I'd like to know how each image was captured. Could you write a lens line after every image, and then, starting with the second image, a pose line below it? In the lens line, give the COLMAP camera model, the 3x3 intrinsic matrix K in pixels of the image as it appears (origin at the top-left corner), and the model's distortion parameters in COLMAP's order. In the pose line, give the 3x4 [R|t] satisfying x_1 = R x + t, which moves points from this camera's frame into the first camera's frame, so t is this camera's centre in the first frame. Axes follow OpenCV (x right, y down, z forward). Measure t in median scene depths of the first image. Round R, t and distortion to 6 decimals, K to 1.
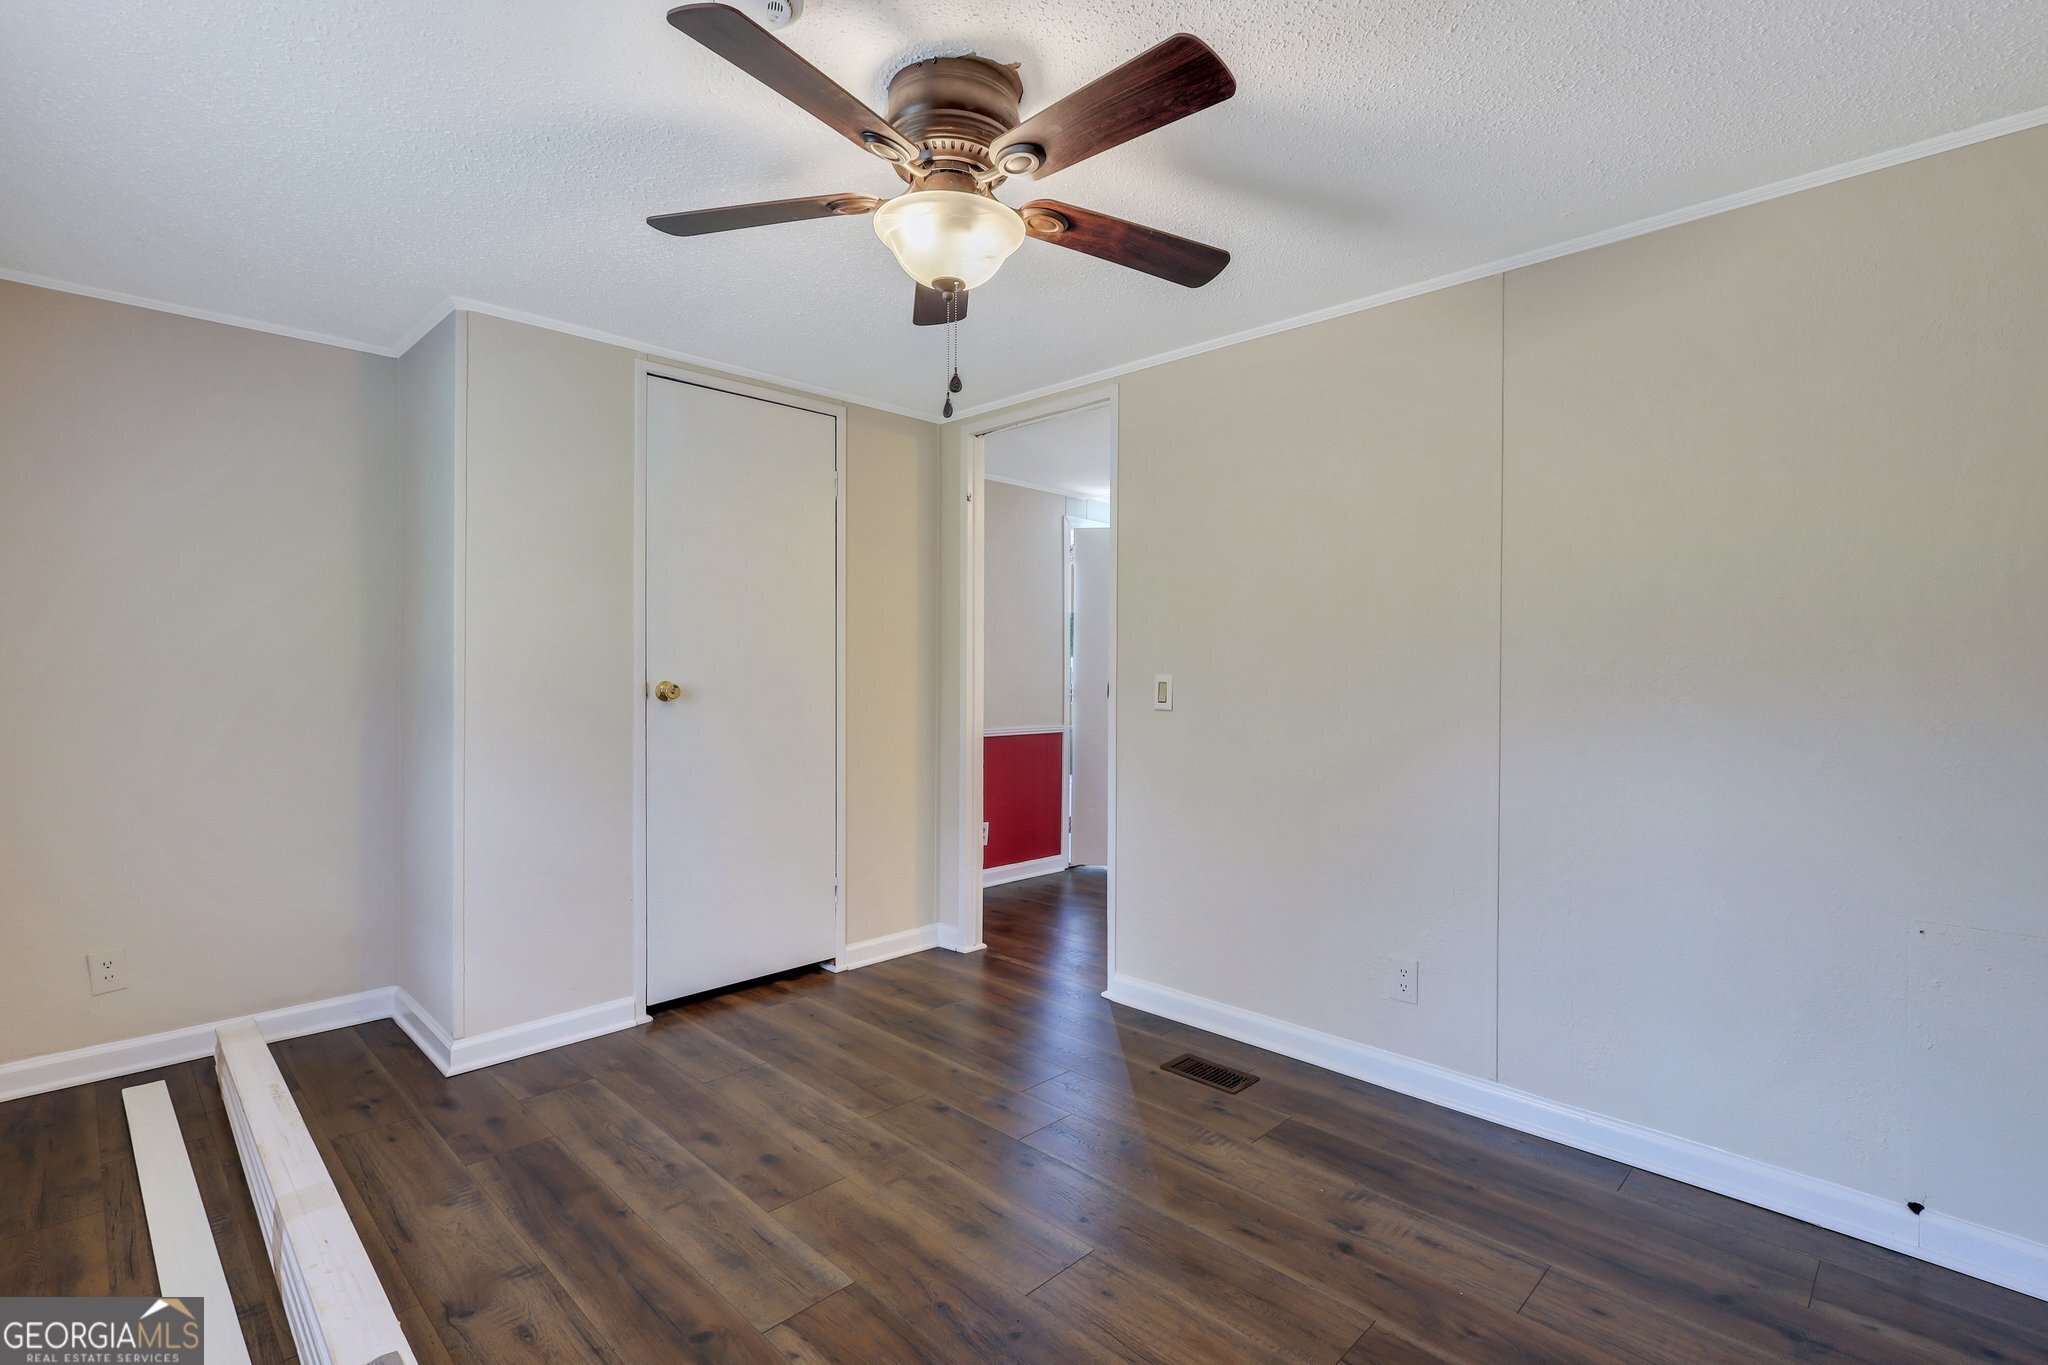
lens RADIAL K [[961.2, 0, 1024.0], [0, 961.2, 682.5], [0, 0, 1]] dist [0.000433, 0.000419]
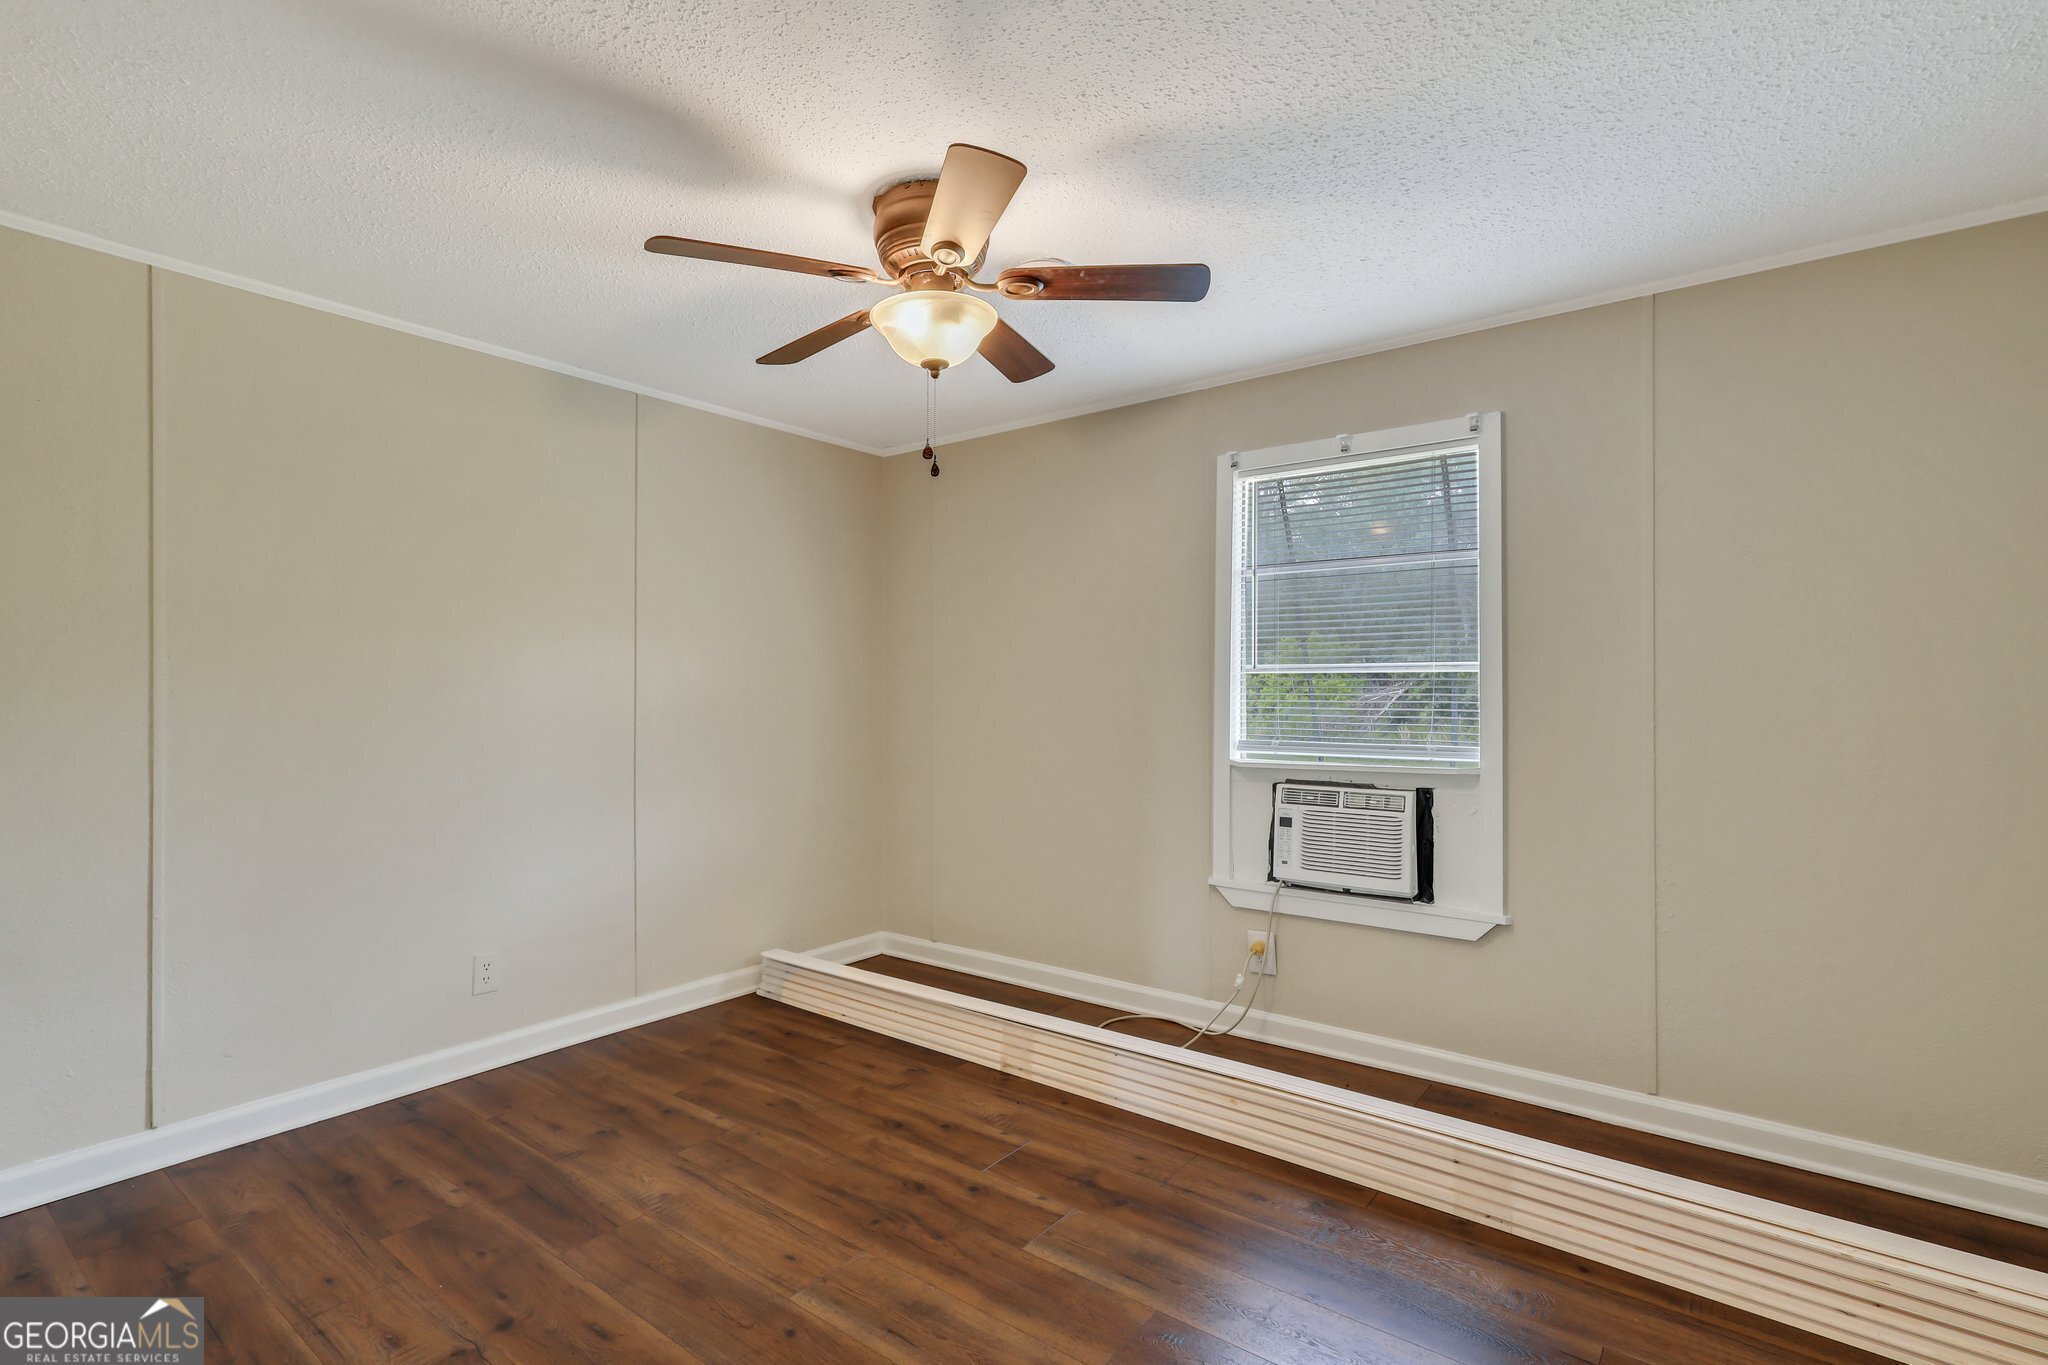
lens RADIAL K [[961.2, 0, 1024.0], [0, 961.2, 682.5], [0, 0, 1]] dist [0.000433, 0.000419]
pose [[-0.991945, -0.005688, -0.126539, -0.035721], [-0.006118, 0.999977, 0.003008, -0.025015], [0.126519, 0.003758, -0.991957, 2.087447]]
